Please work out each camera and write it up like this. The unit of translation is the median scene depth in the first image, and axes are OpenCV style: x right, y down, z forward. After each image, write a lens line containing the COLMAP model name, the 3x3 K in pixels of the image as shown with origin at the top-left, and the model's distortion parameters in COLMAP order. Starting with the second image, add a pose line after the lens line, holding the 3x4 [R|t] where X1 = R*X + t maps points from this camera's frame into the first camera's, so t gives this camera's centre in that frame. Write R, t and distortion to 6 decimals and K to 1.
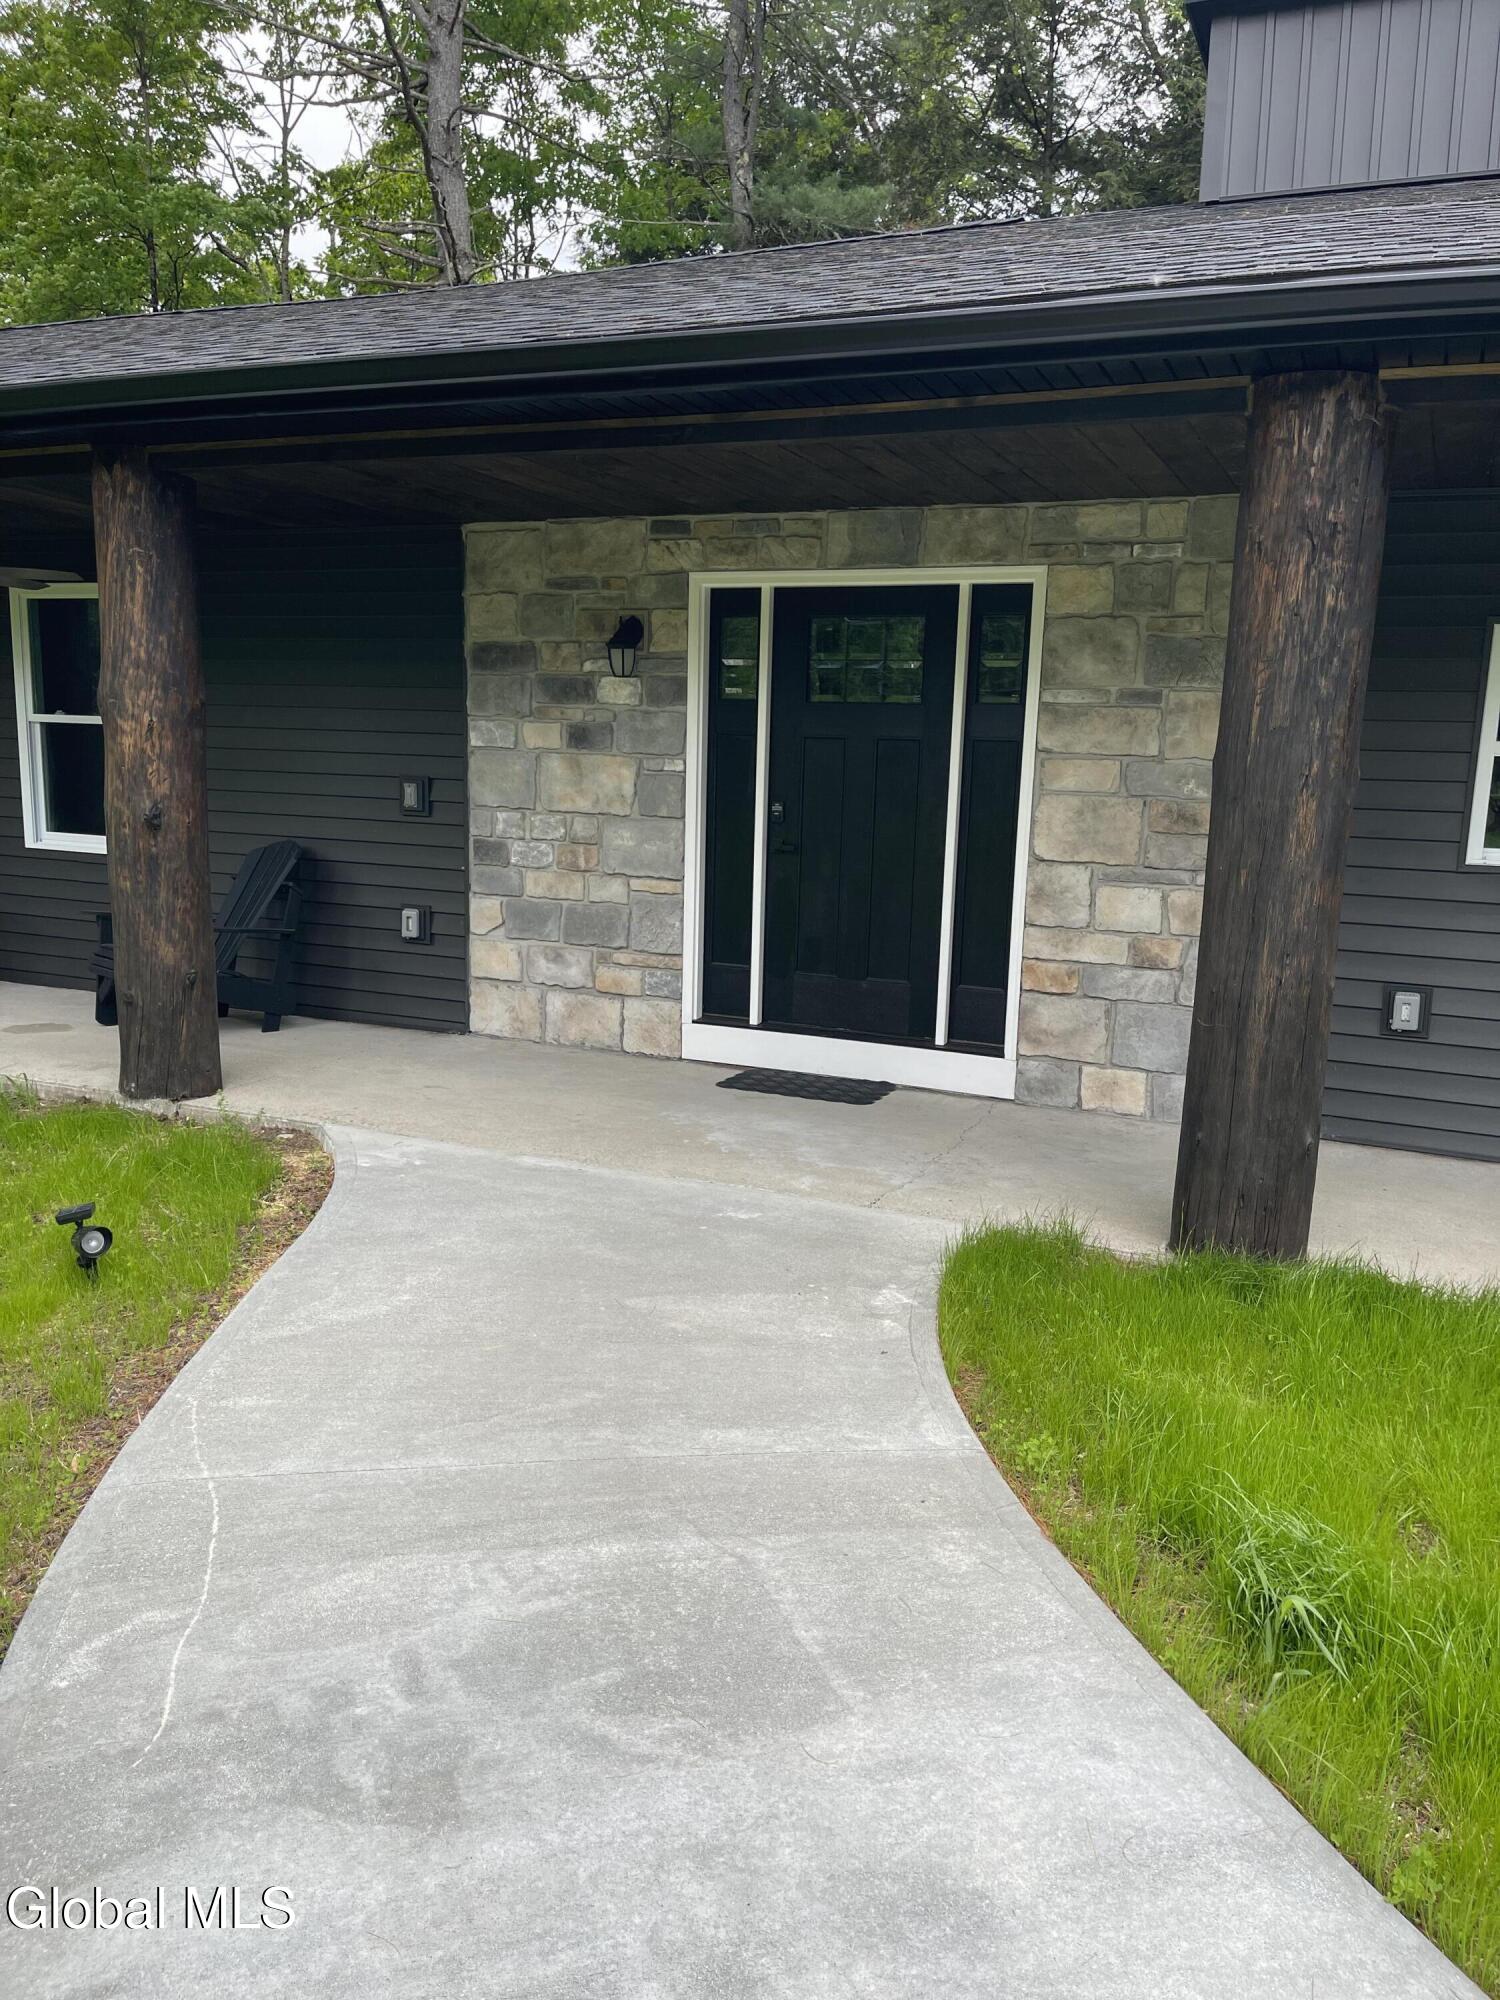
lens RADIAL K [[1473.1, 0, 759.6], [0, 1473.1, 1031.1], [0, 0, 1]] dist [0.034532, -0.000470]
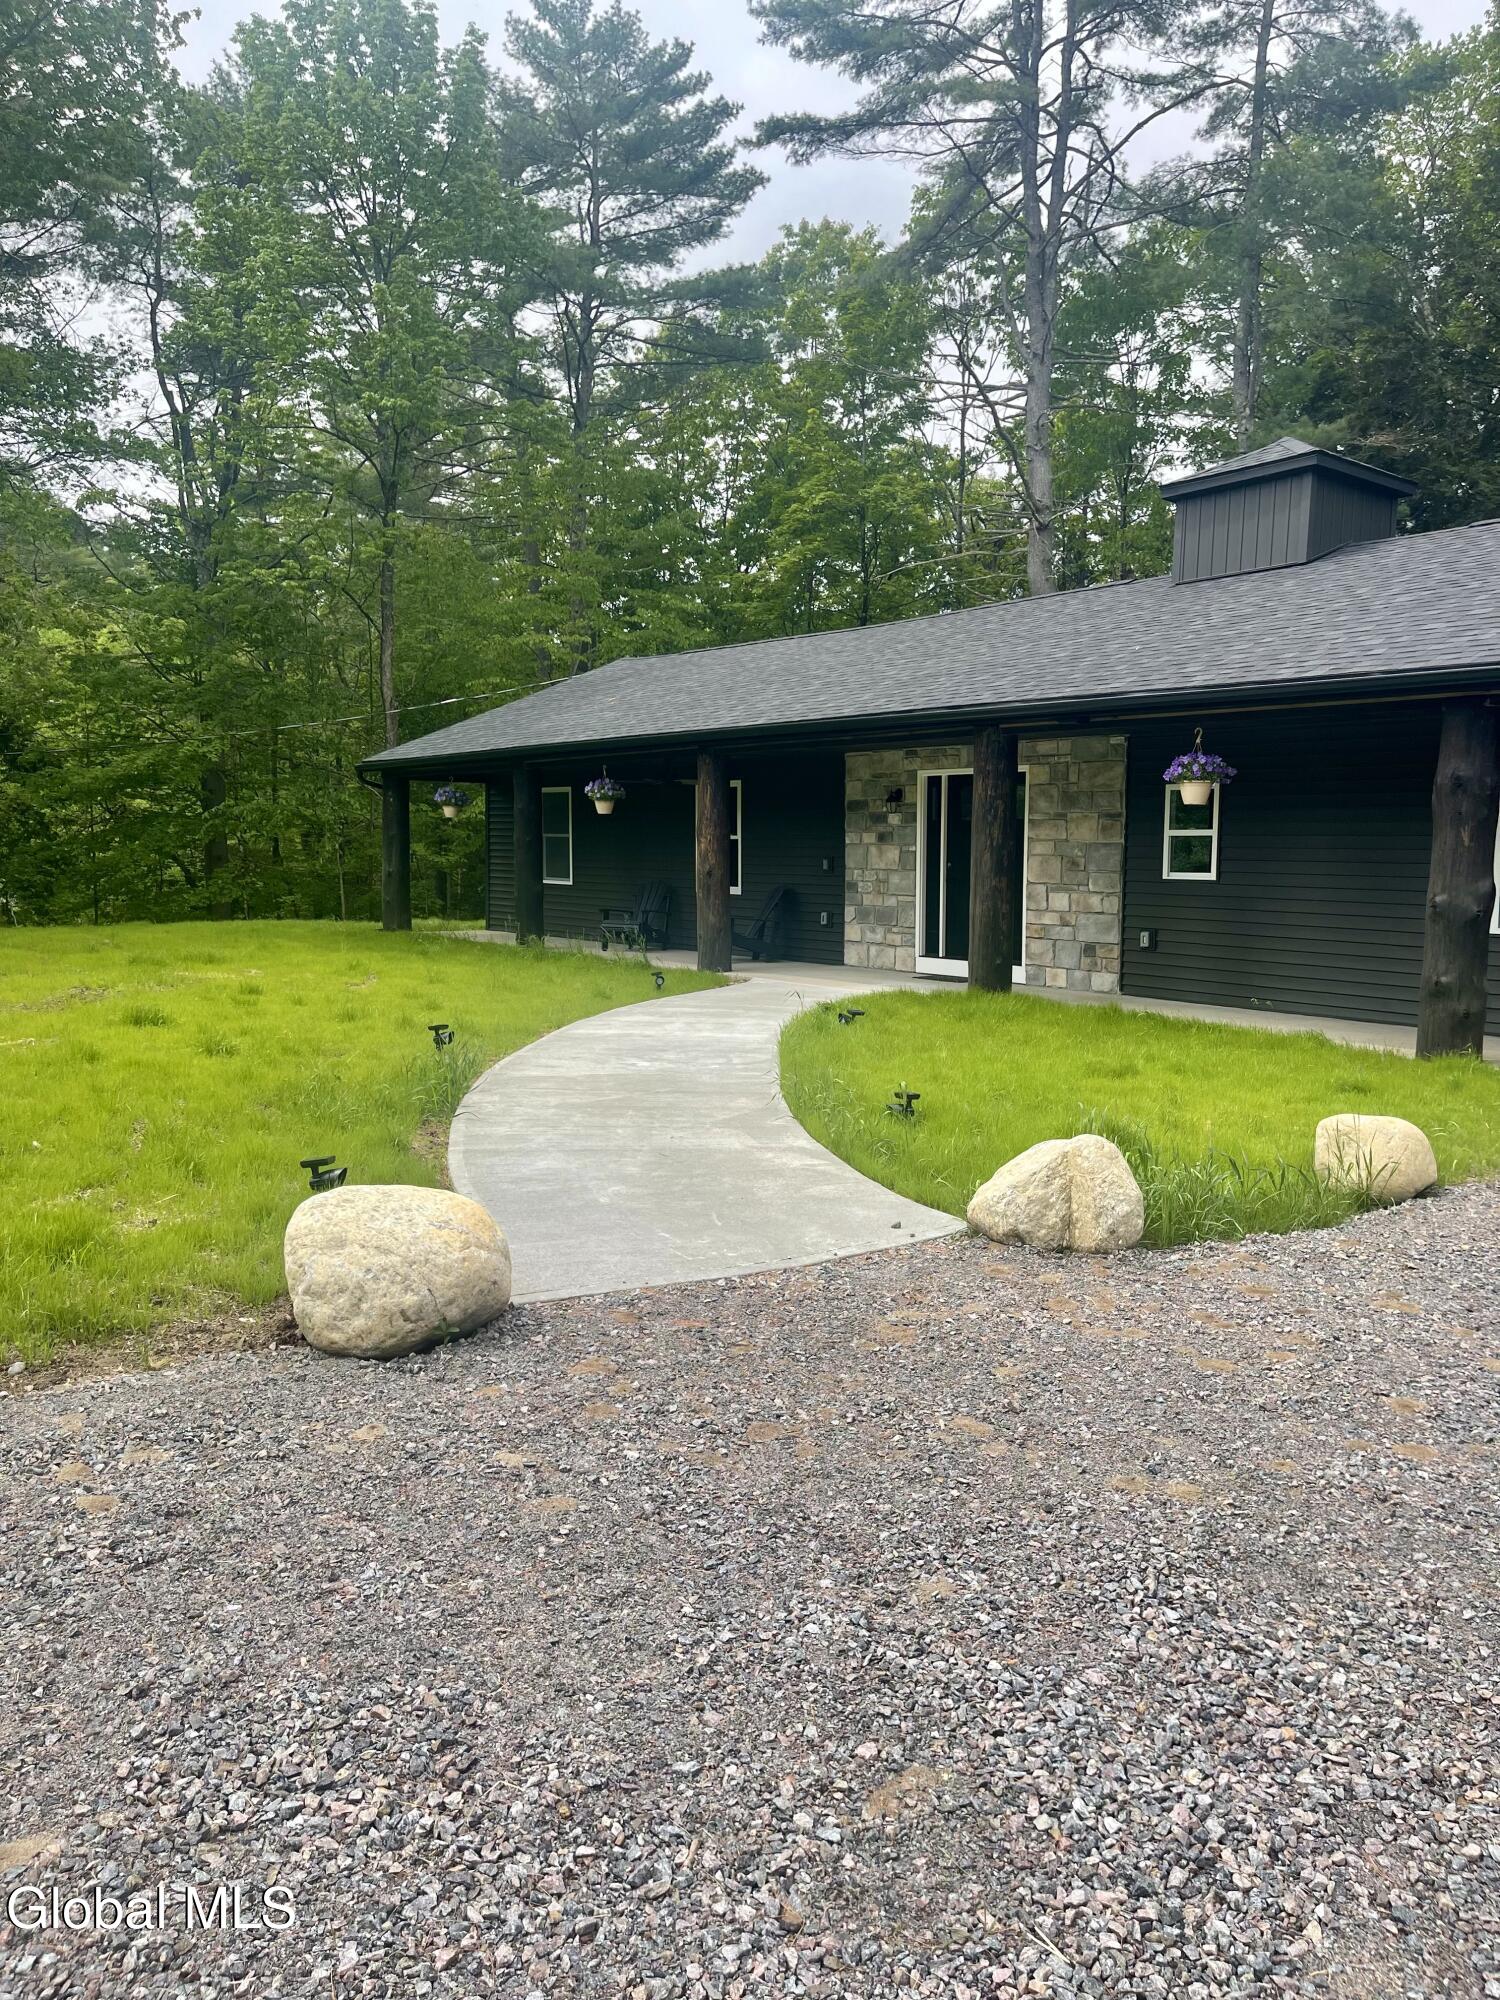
lens RADIAL K [[1473.1, 0, 734.6], [0, 1473.1, 1004.4], [0, 0, 1]] dist [0.034532, -0.000470]
pose [[0.871169, 0.025519, -0.490319, 0.847486], [-0.066091, 0.995654, -0.065608, 0.242149], [0.486514, 0.089561, 0.869070, -1.168892]]
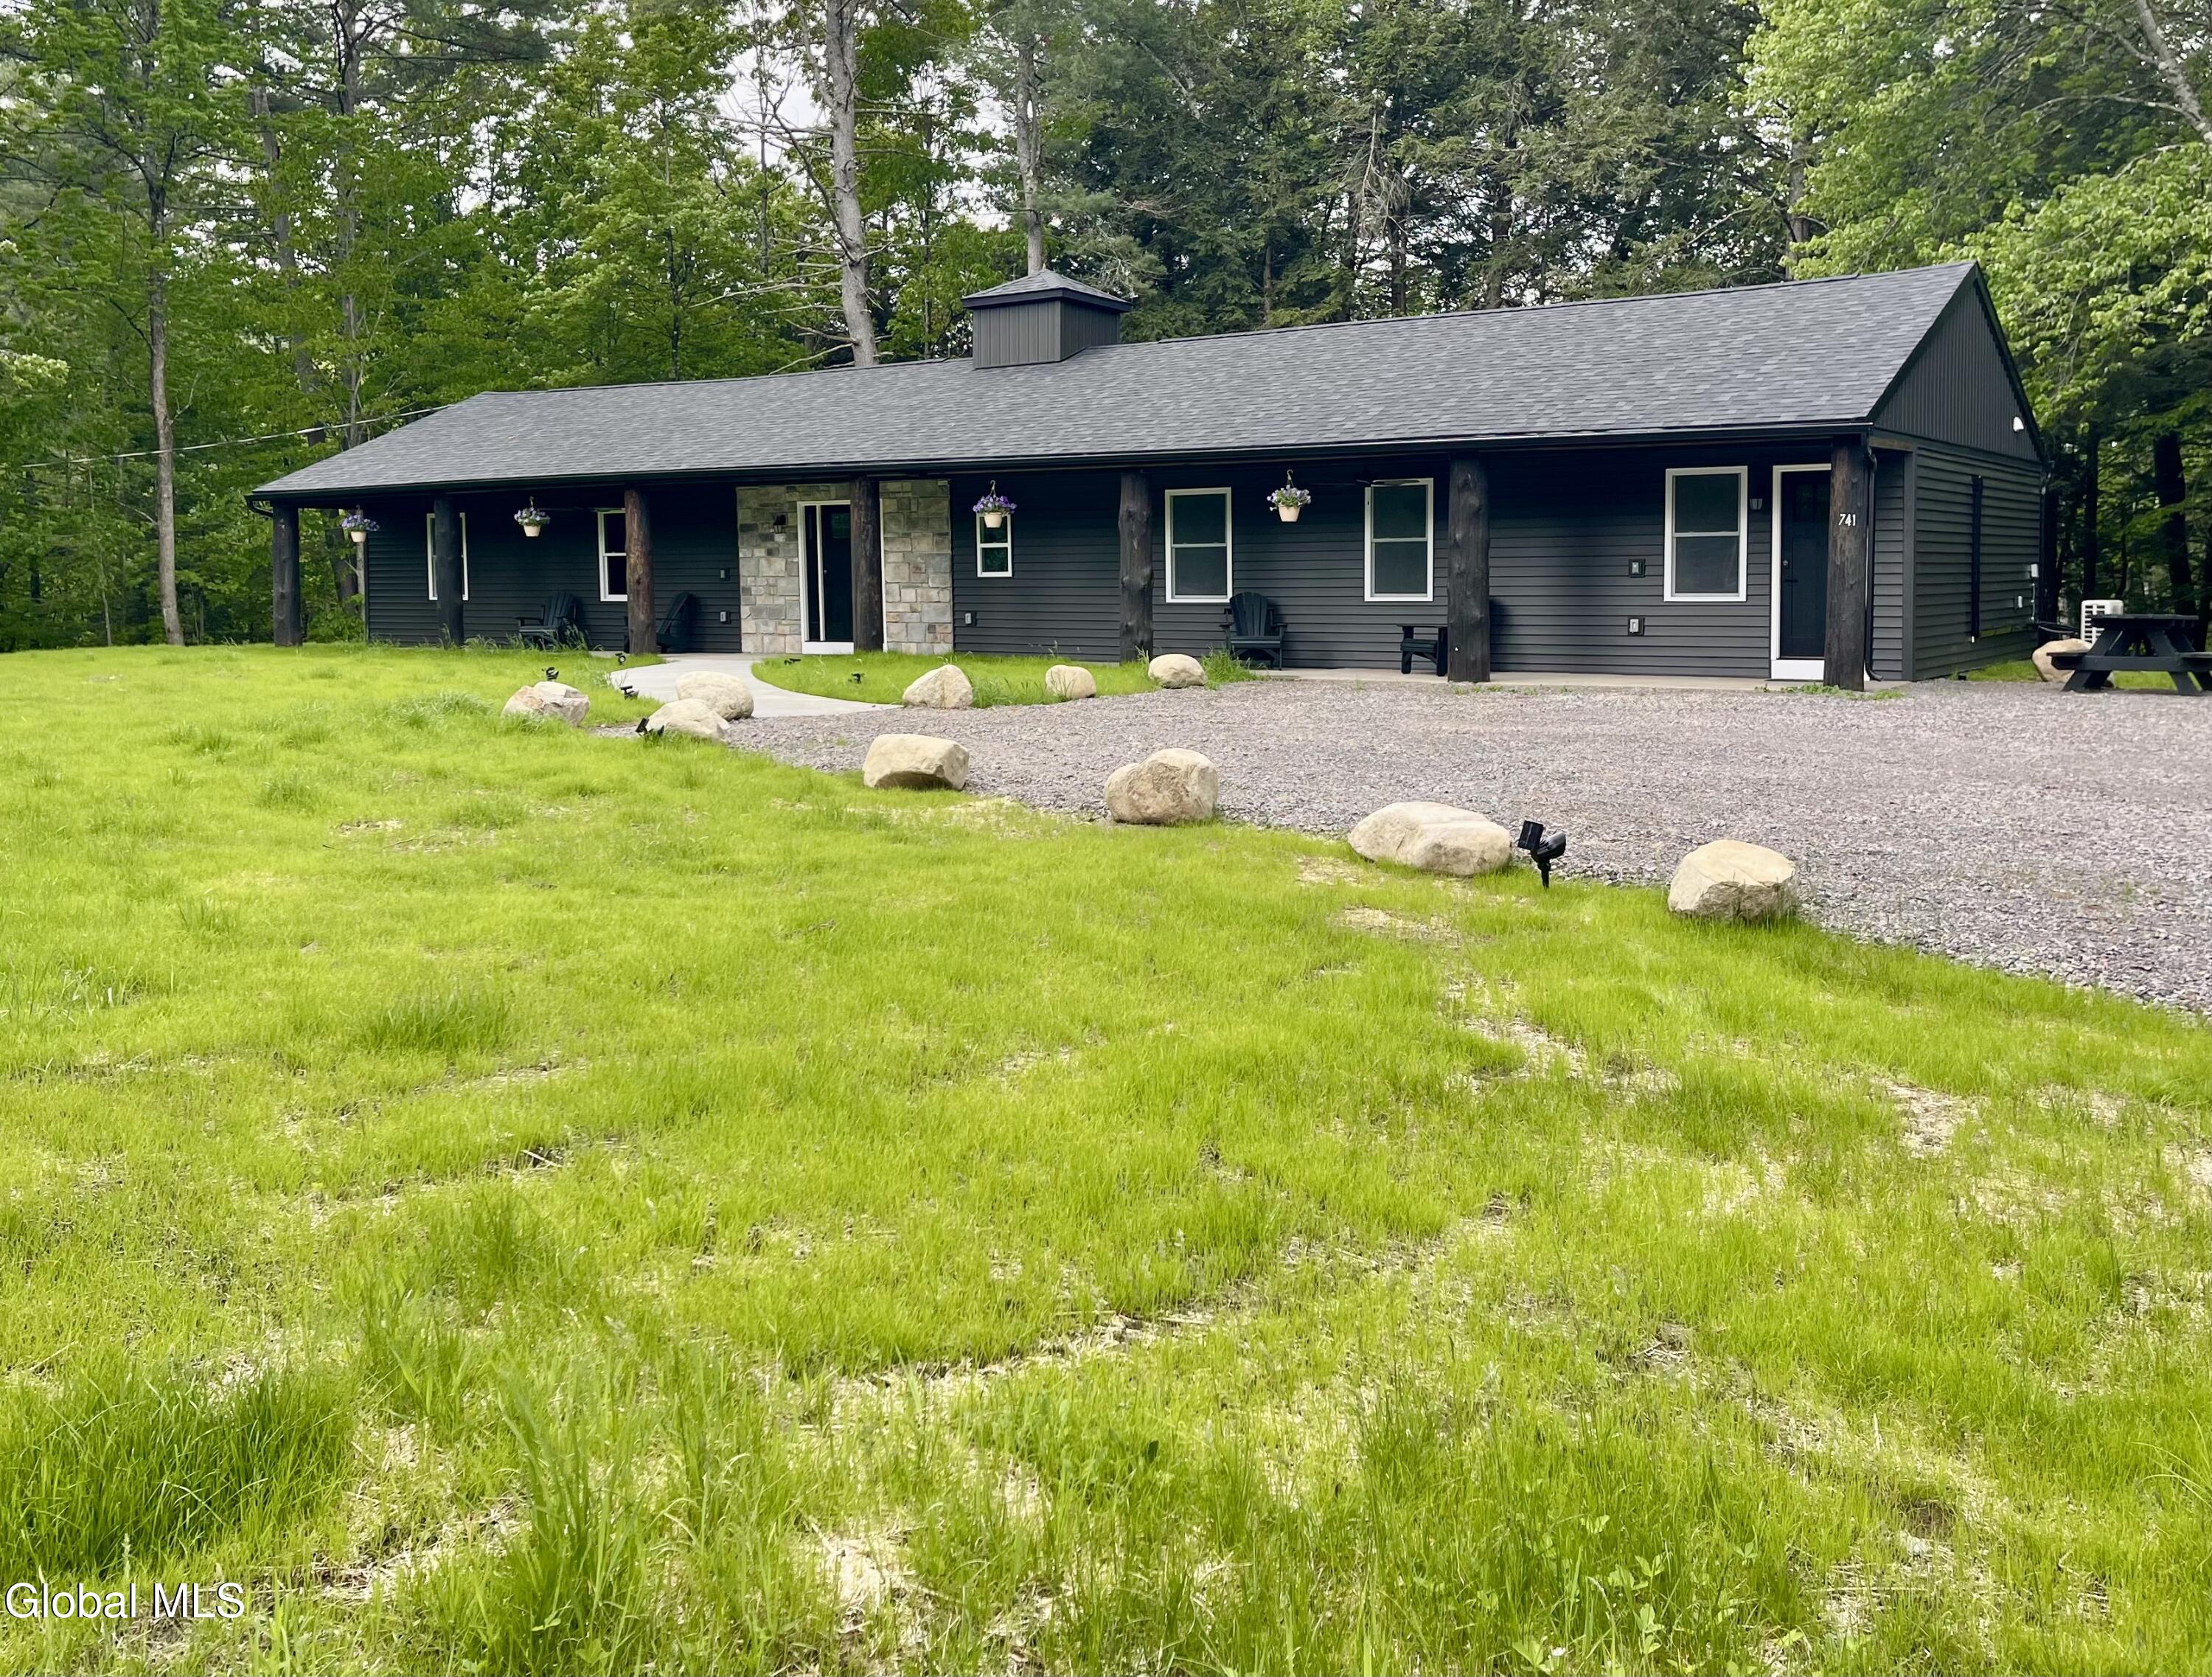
lens RADIAL K [[1885.4, 0, 1119.7], [0, 1885.4, 710.7], [0, 0, 1]] dist [0.049667, -0.004142]
pose [[0.986040, -0.032461, -0.163314, 1.246179], [0.014827, 0.994034, -0.108062, 0.575044], [0.165847, 0.104132, 0.980638, -2.755273]]
